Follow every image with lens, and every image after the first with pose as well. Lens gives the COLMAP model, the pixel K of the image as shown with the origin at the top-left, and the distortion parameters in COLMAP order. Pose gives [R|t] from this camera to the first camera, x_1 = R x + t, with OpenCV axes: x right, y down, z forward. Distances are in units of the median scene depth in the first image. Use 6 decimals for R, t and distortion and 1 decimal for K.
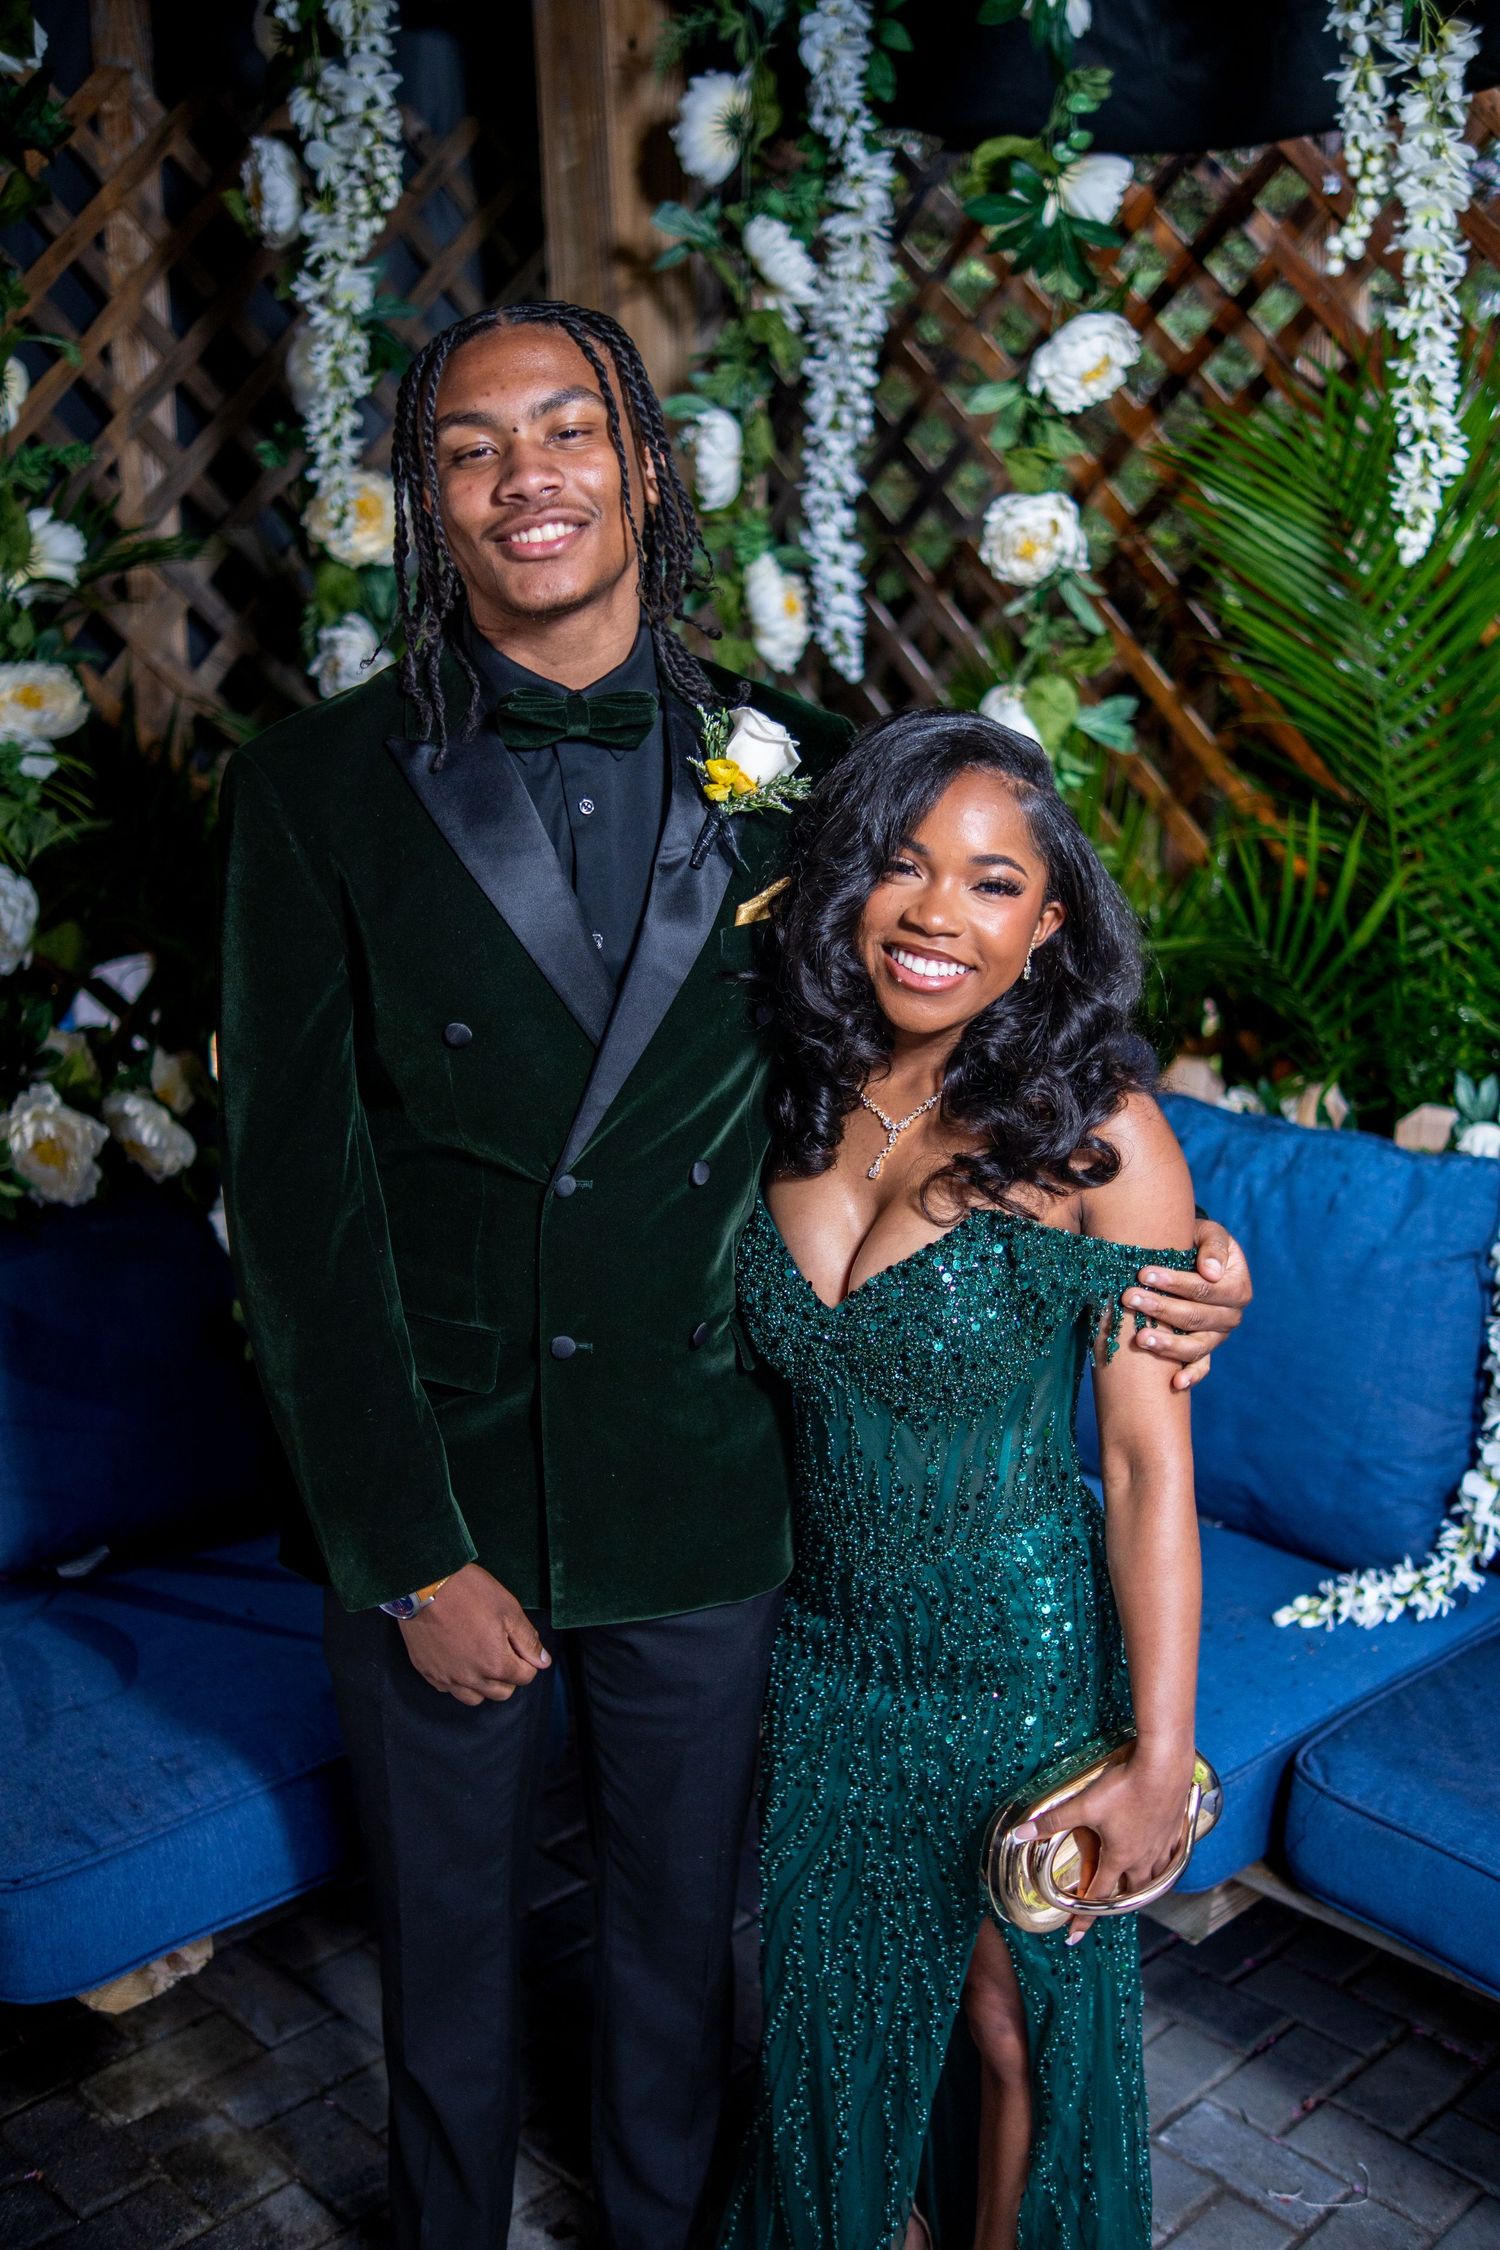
lens RADIAL K [[2272.3, 0, 750.0], [0, 2272.3, 1125.0], [0, 0, 1]] dist [-0.166738, 0.156995]
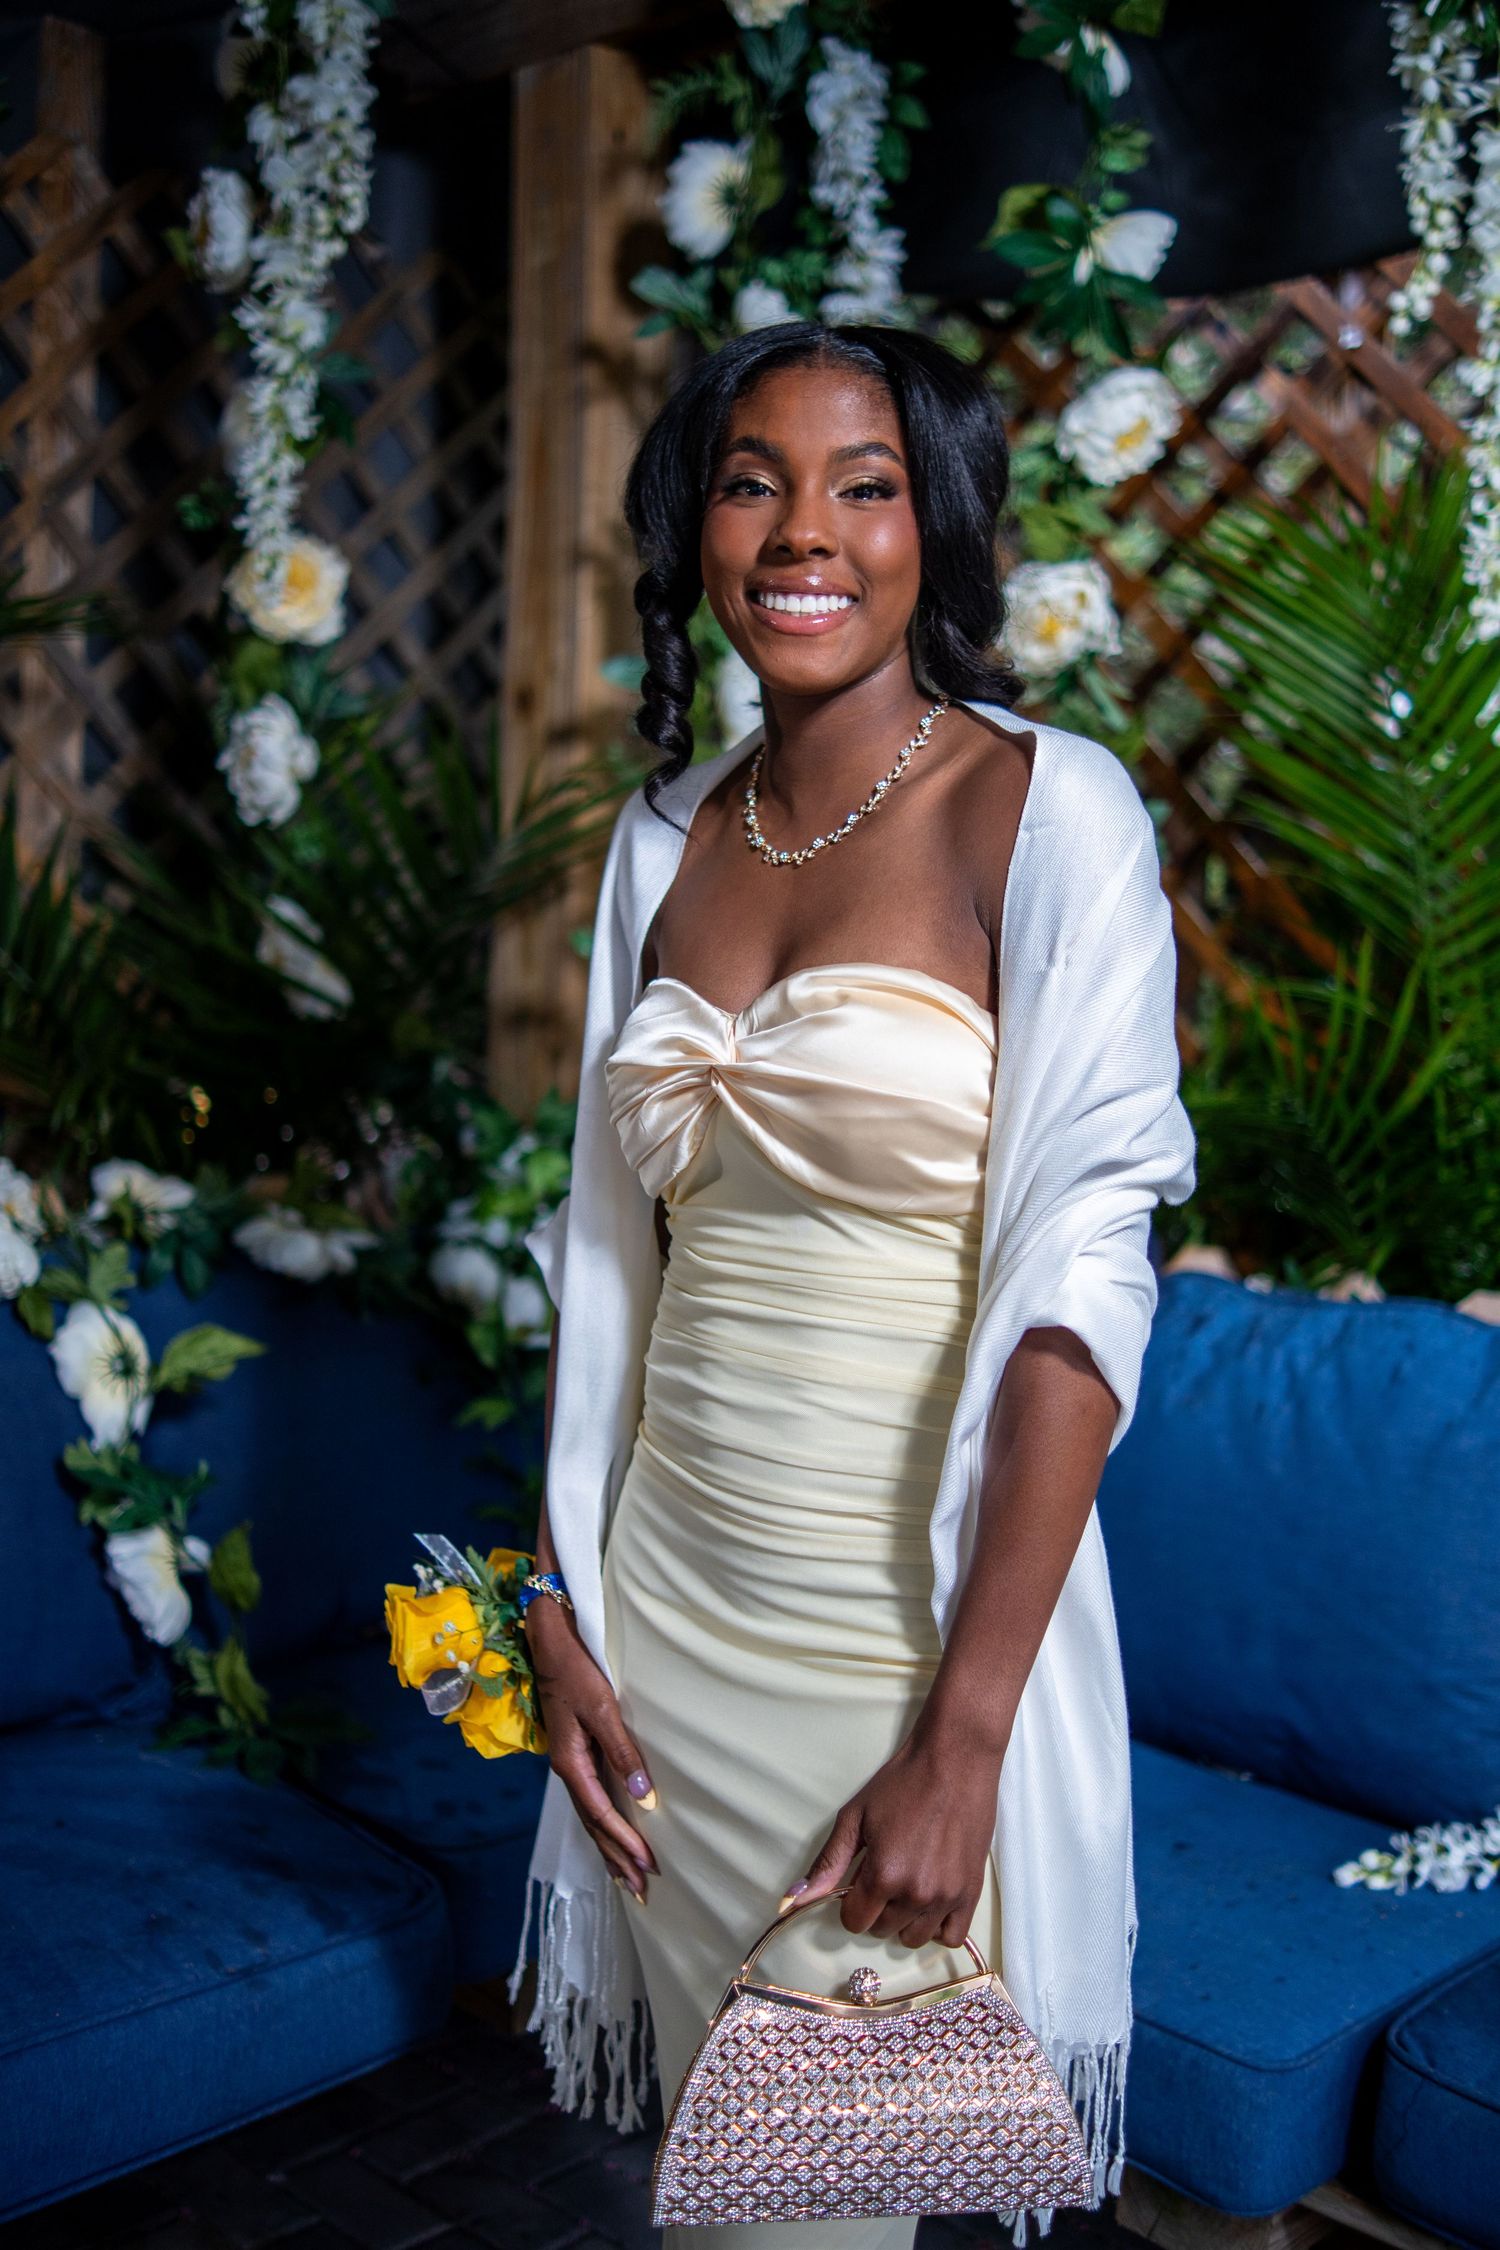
lens RADIAL K [[2272.3, 0, 750.0], [0, 2272.3, 1125.0], [0, 0, 1]] dist [-0.166738, 0.156995]
pose [[0.997652, 0.048105, 0.048744, -0.025961], [-0.038973, 0.984064, -0.173490, 0.090442], [-0.056313, 0.171183, 0.983629, 0.158269]]
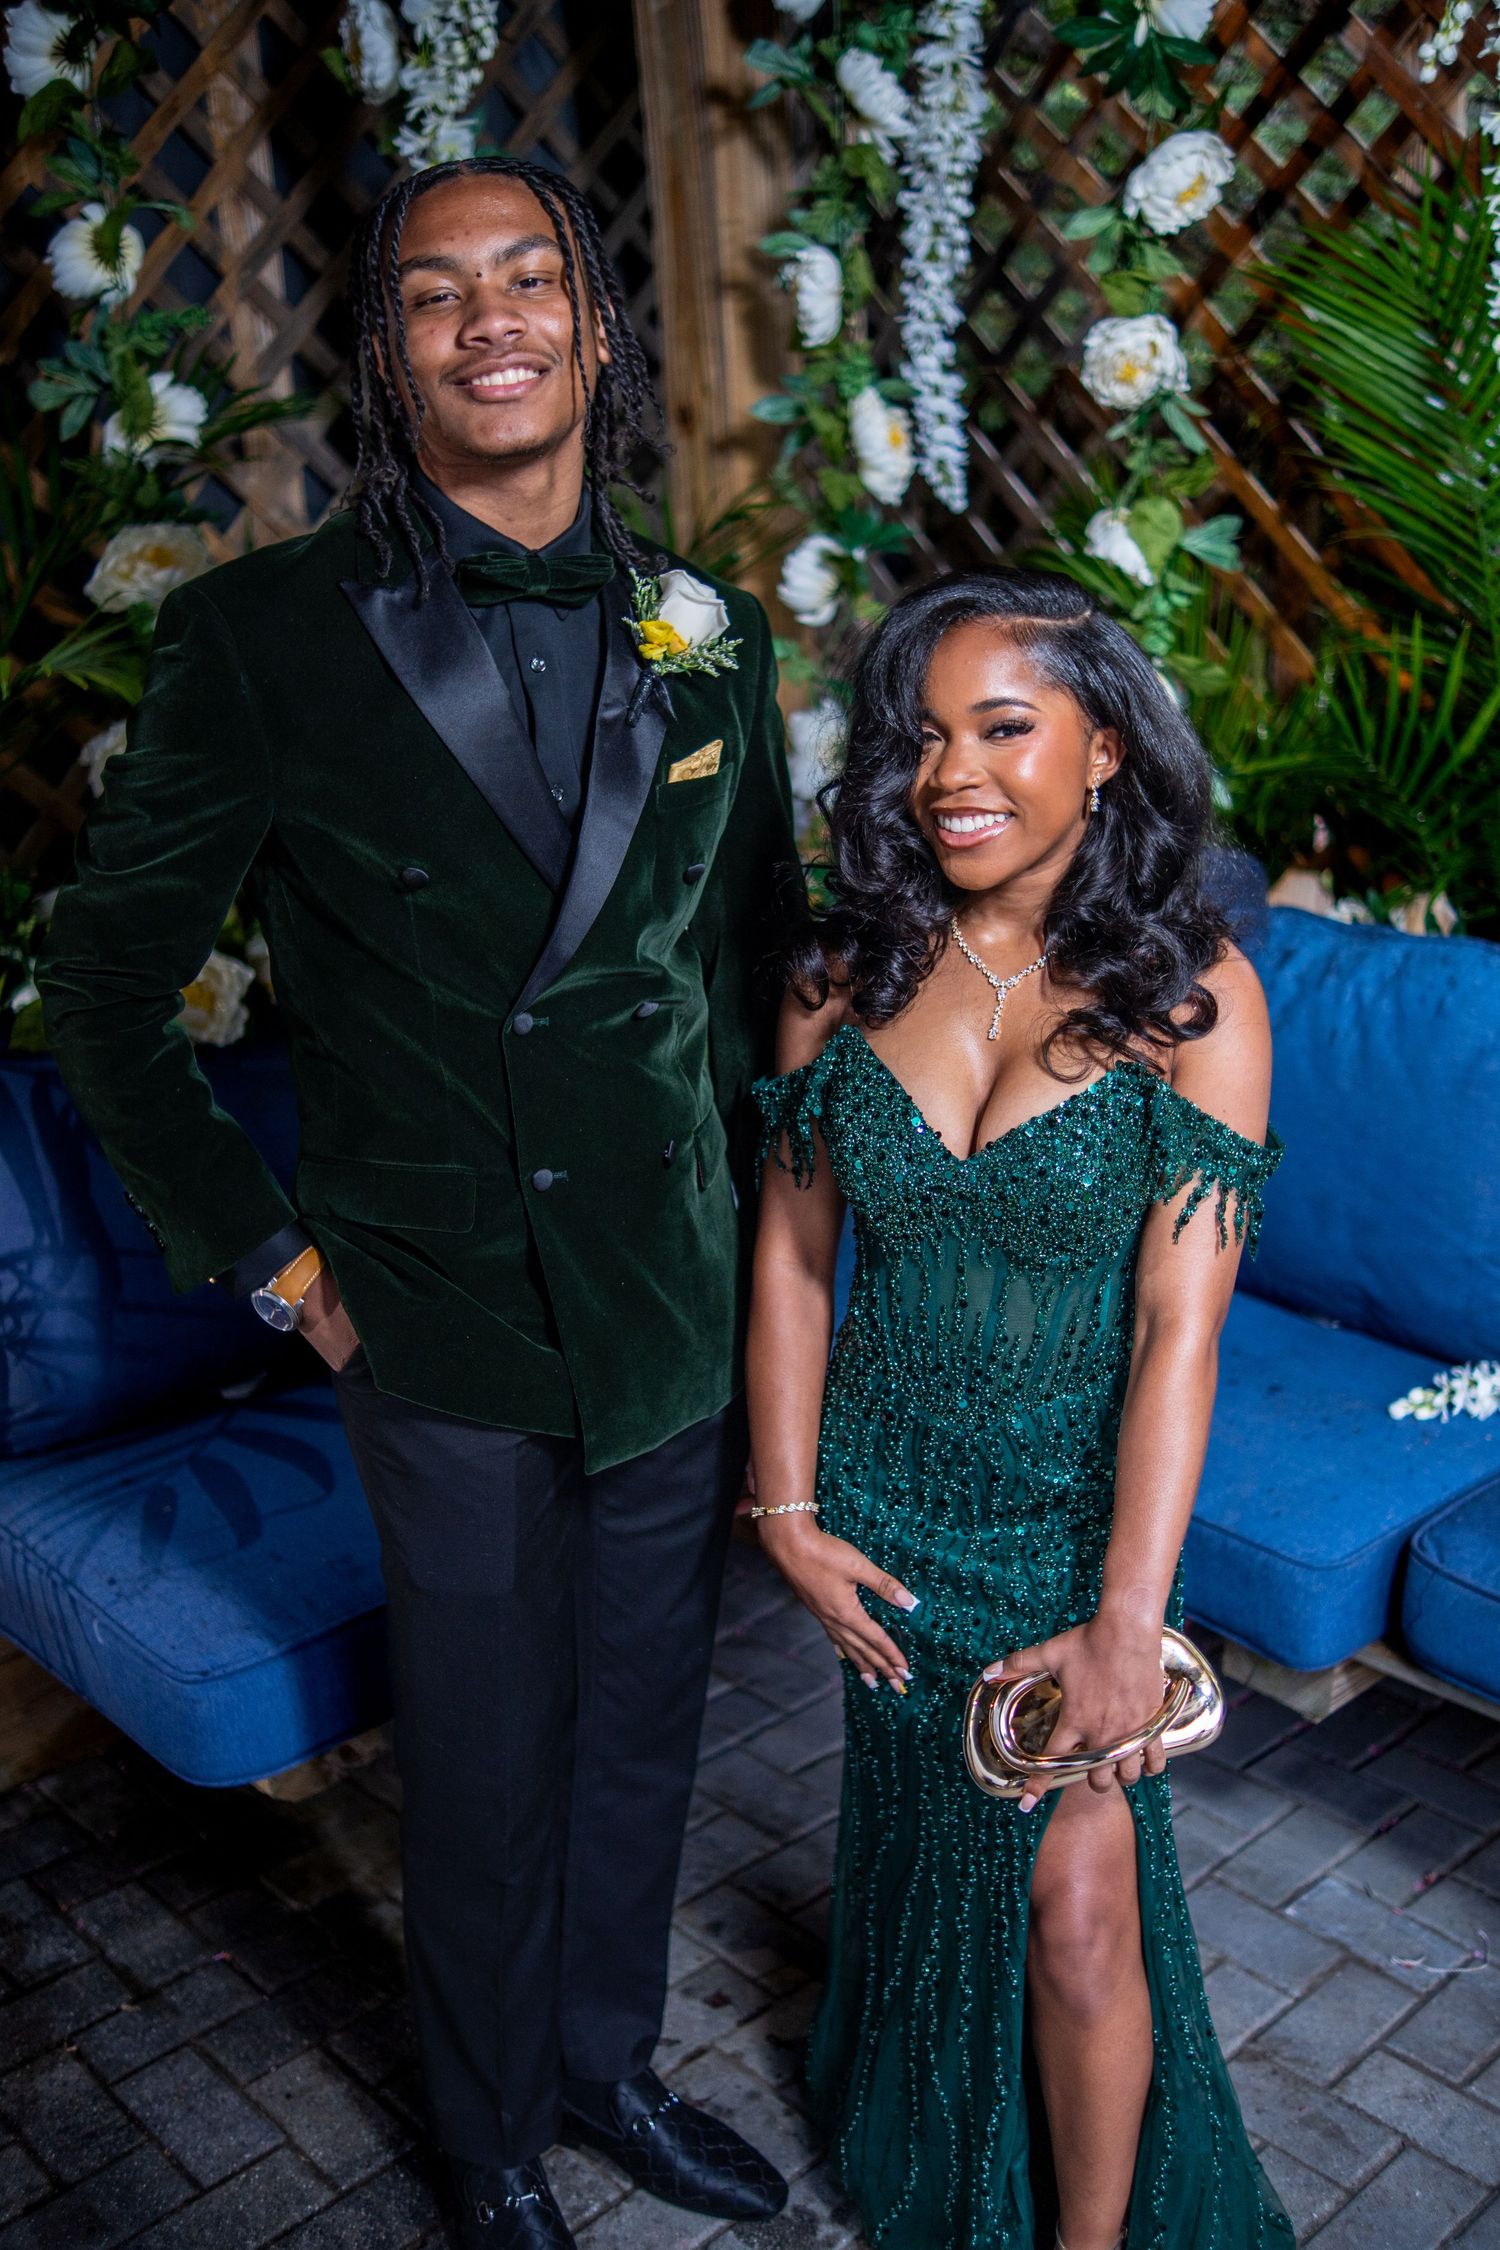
lens RADIAL K [[2272.3, 0, 750.0], [0, 2272.3, 1125.0], [0, 0, 1]] dist [-0.166738, 0.156995]
pose [[0.998175, -0.027407, -0.053812, -0.001235], [0.030954, 0.997324, 0.066237, 0.010273], [0.051853, -0.067782, 0.996352, -0.032818]]
